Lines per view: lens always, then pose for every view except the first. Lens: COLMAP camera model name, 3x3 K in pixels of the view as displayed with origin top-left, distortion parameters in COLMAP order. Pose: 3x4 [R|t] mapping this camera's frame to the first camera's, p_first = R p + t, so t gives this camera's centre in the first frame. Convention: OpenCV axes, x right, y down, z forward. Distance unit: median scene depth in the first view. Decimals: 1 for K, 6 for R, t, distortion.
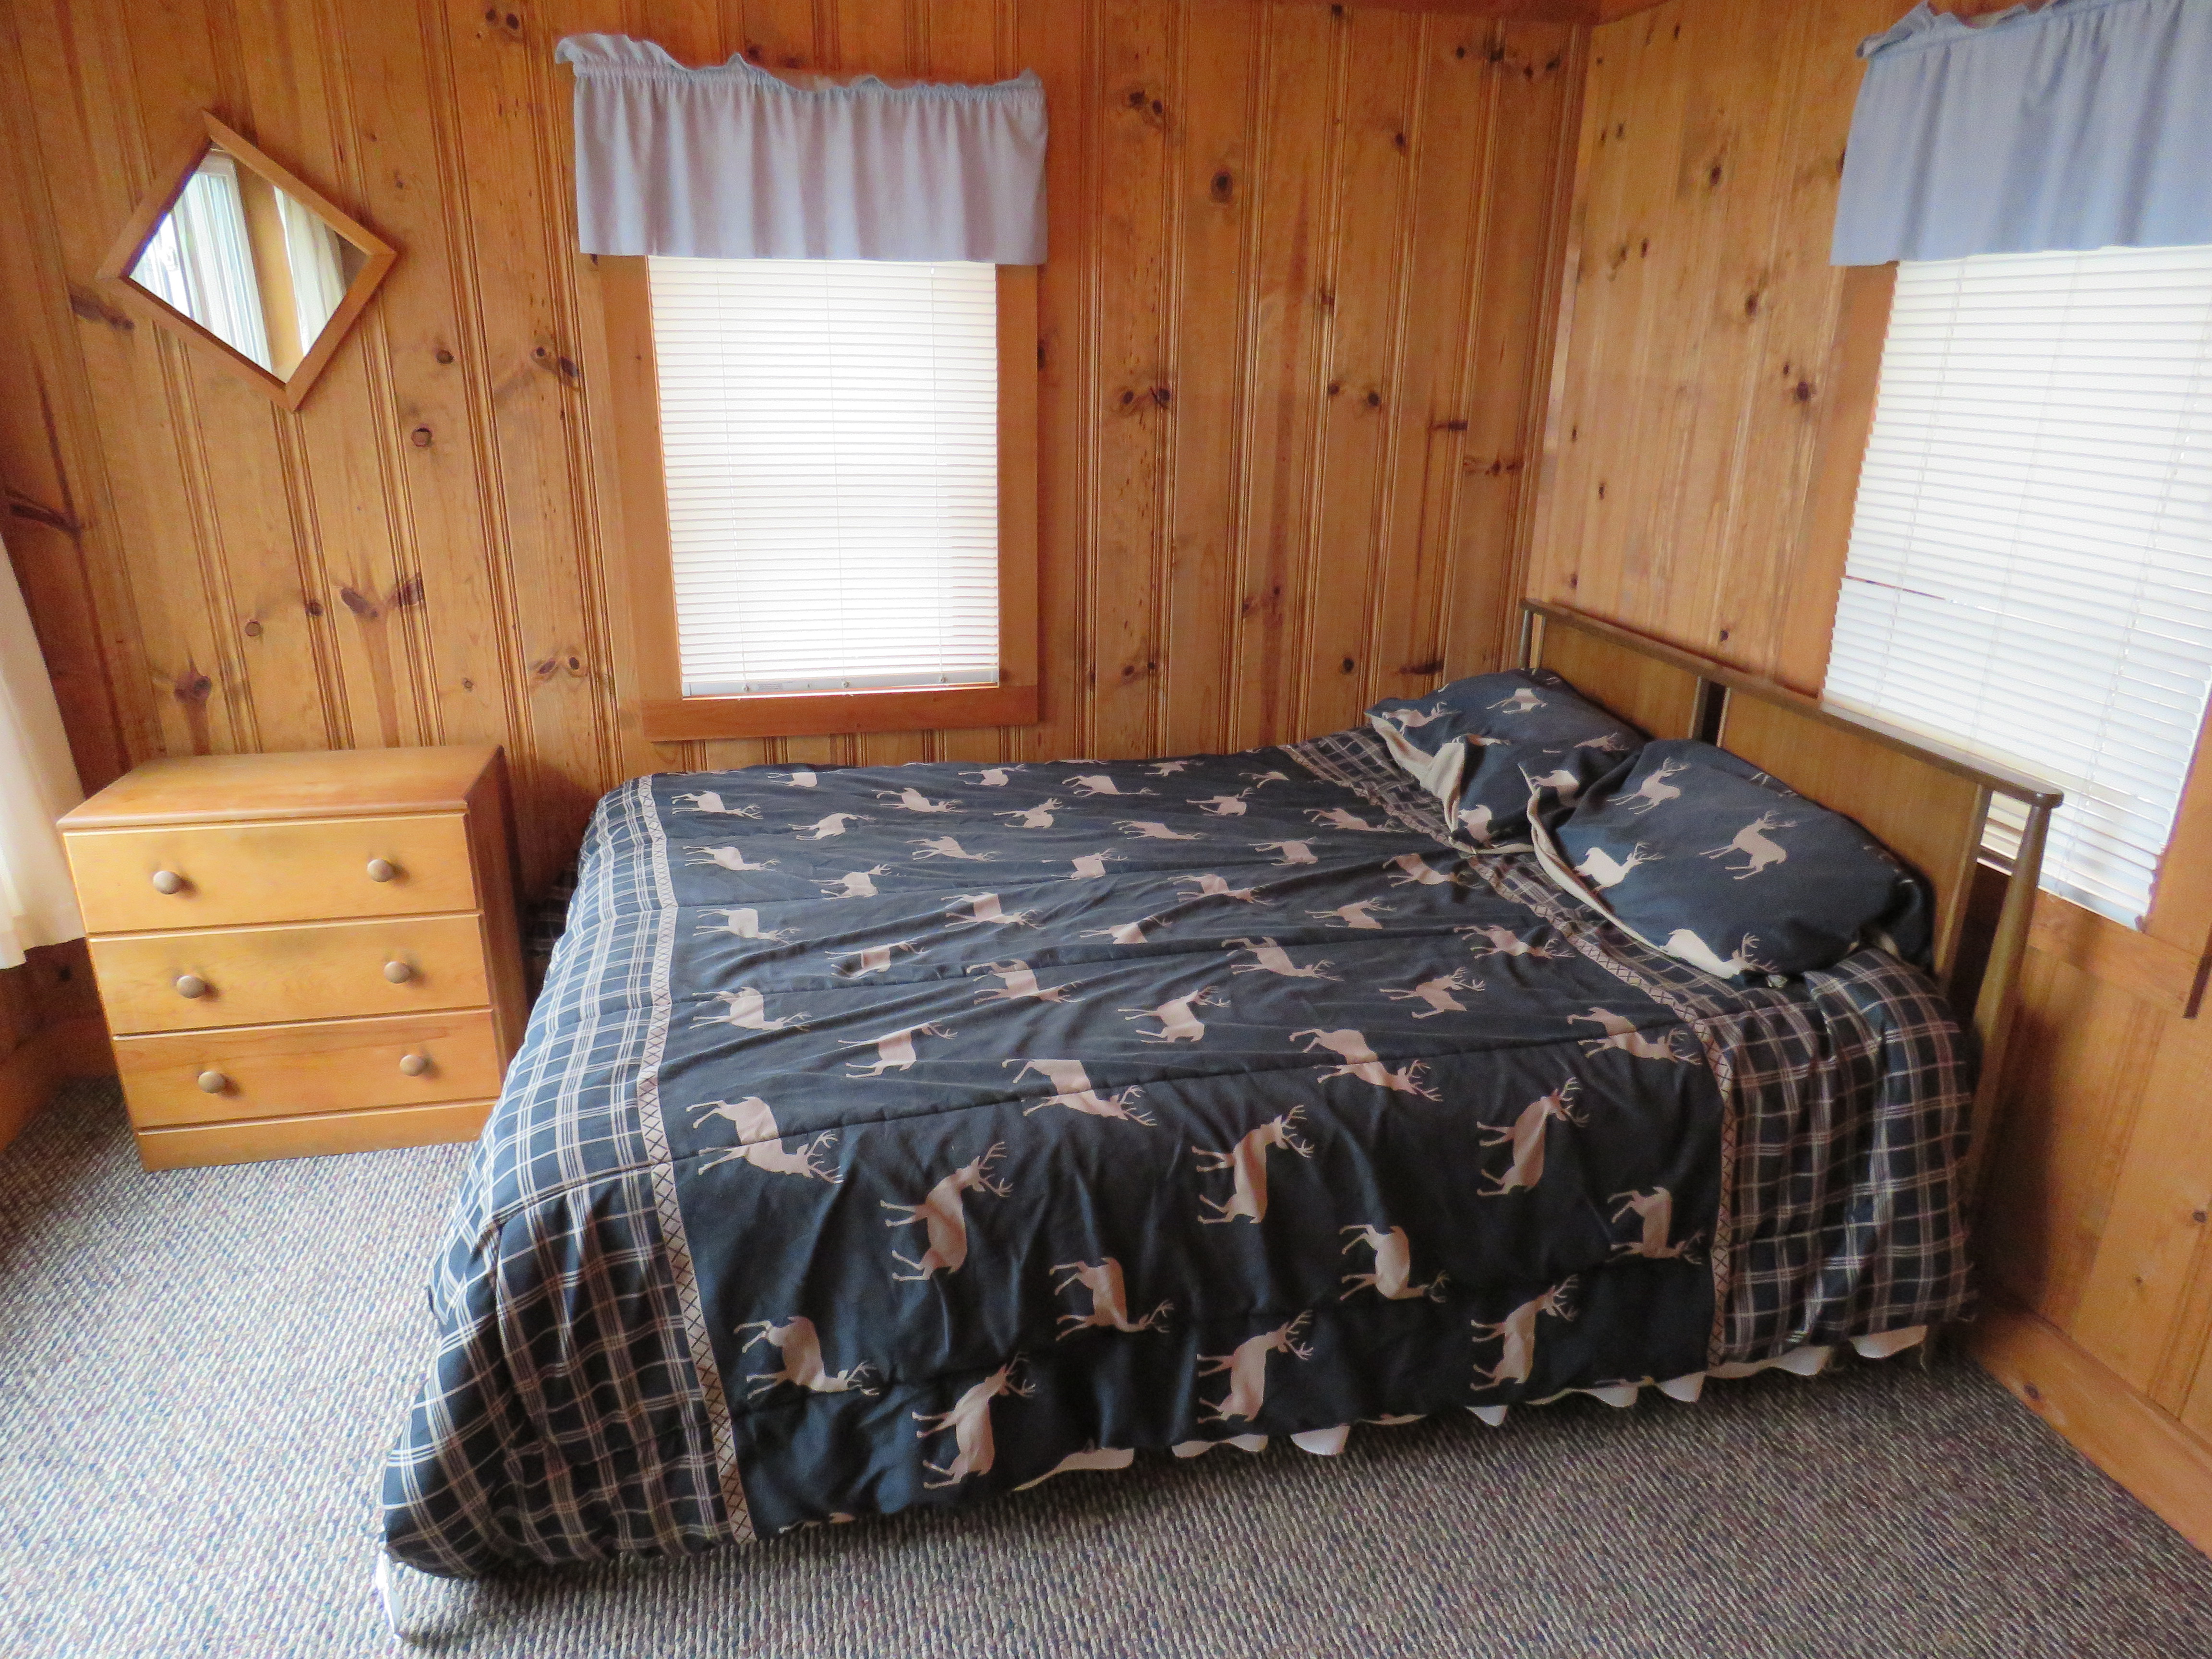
lens RADIAL K [[1408.2, 0, 1103.9], [0, 1408.2, 832.9], [0, 0, 1]] dist [-0.005575, 0.001757]
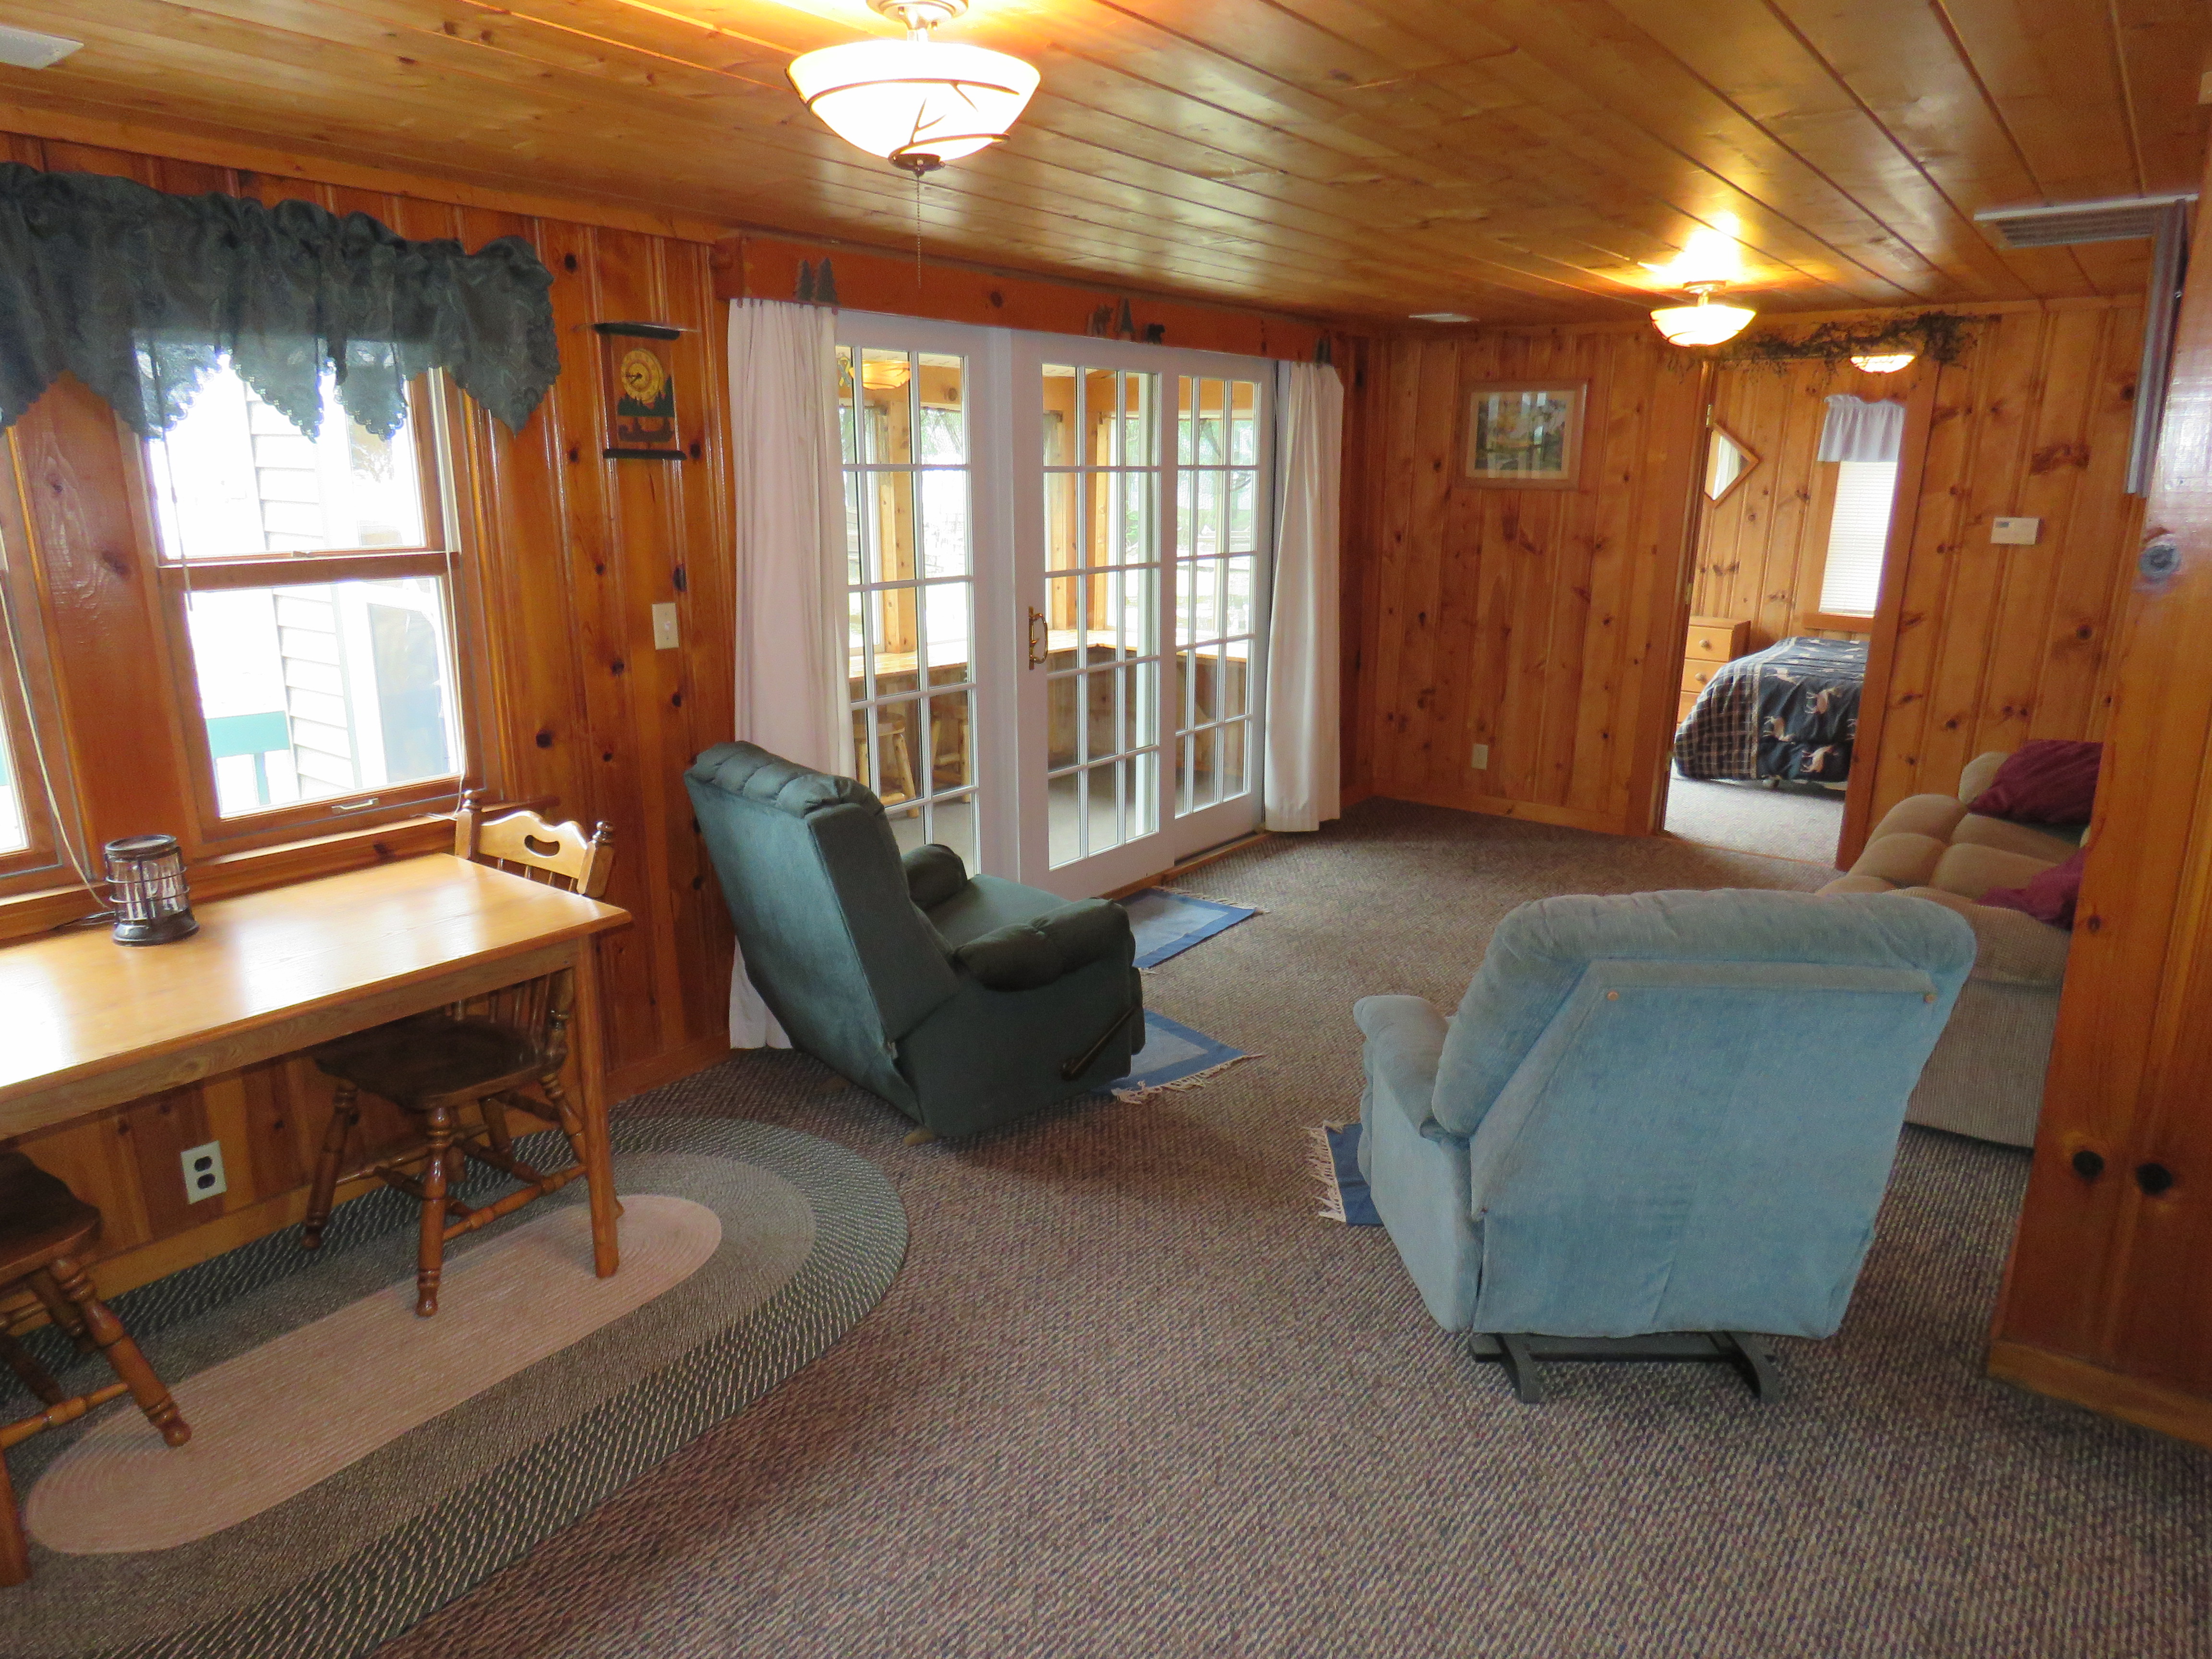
lens RADIAL K [[1408.2, 0, 1111.5], [0, 1408.2, 831.3], [0, 0, 1]] dist [-0.005575, 0.001757]
pose [[0.642236, 0.191891, -0.742099, 1.513994], [-0.258325, 0.965704, 0.026148, 0.973870], [0.721665, 0.174909, 0.669780, -2.869336]]
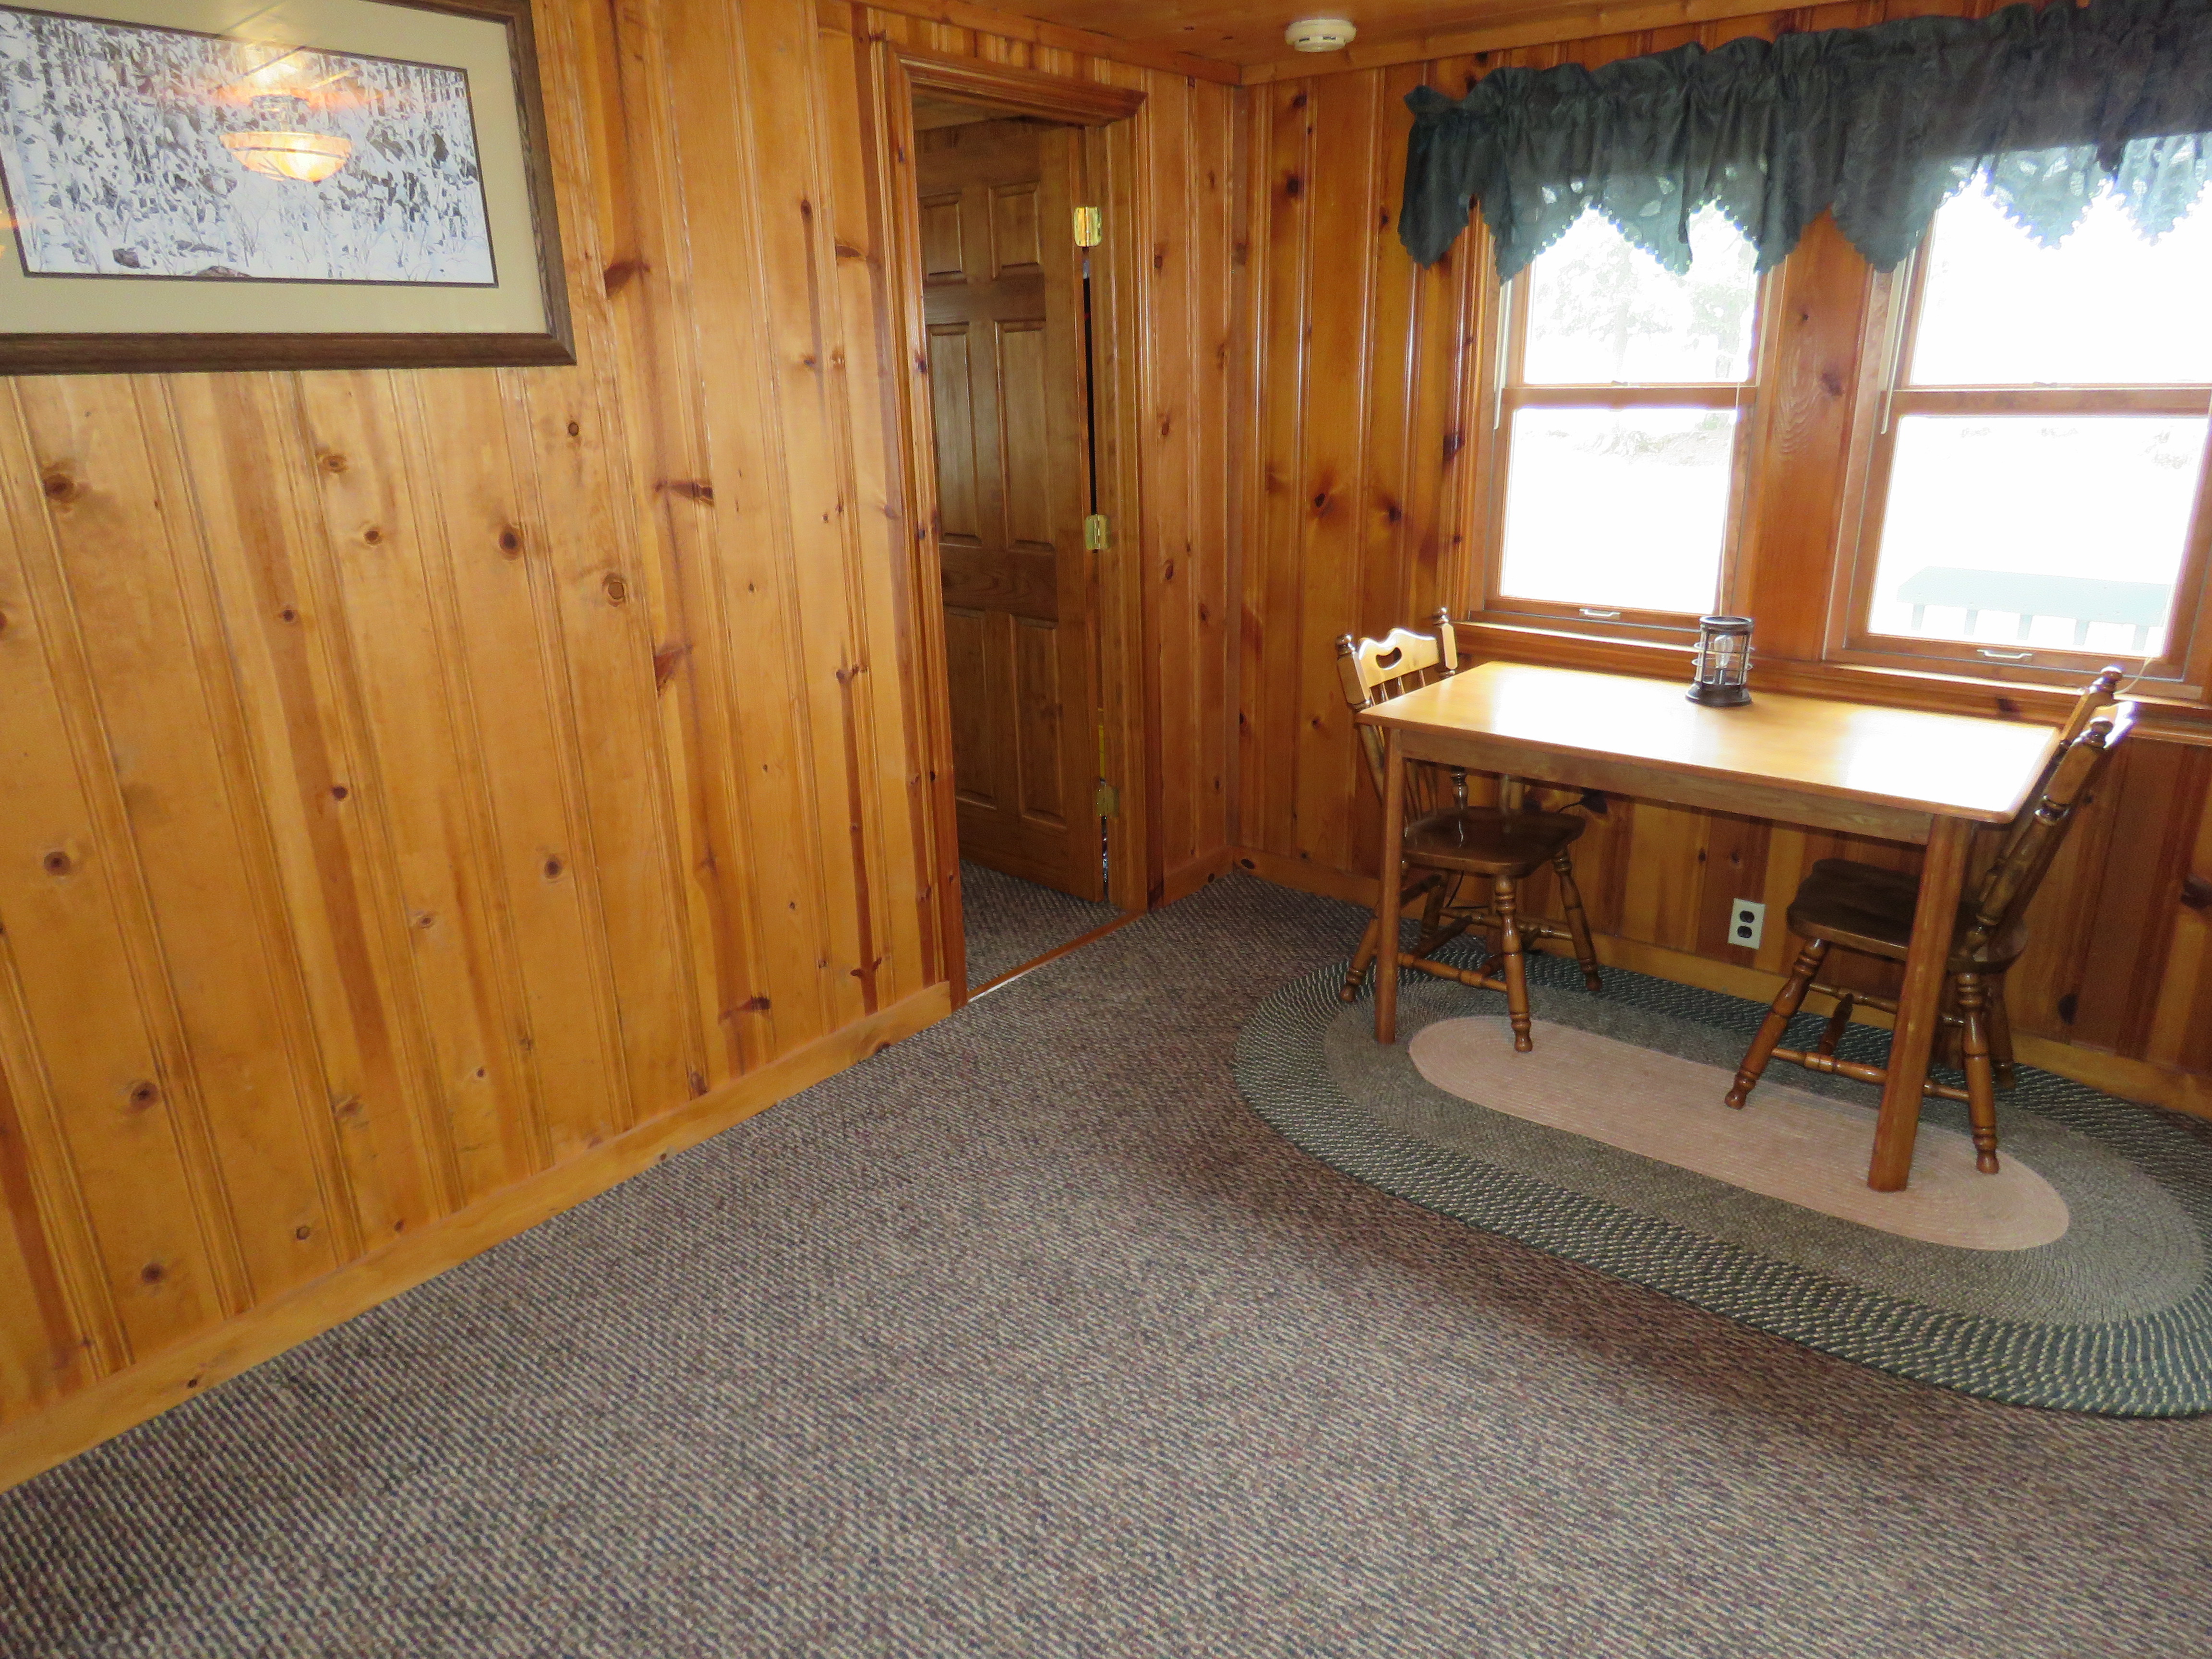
lens RADIAL K [[1408.2, 0, 1102.4], [0, 1408.2, 835.3], [0, 0, 1]] dist [-0.005575, 0.001757]
pose [[-0.791234, 0.202387, -0.577051, 1.466315], [-0.191196, 0.814460, 0.547813, 0.717185], [0.580855, 0.543778, -0.605733, -1.952321]]
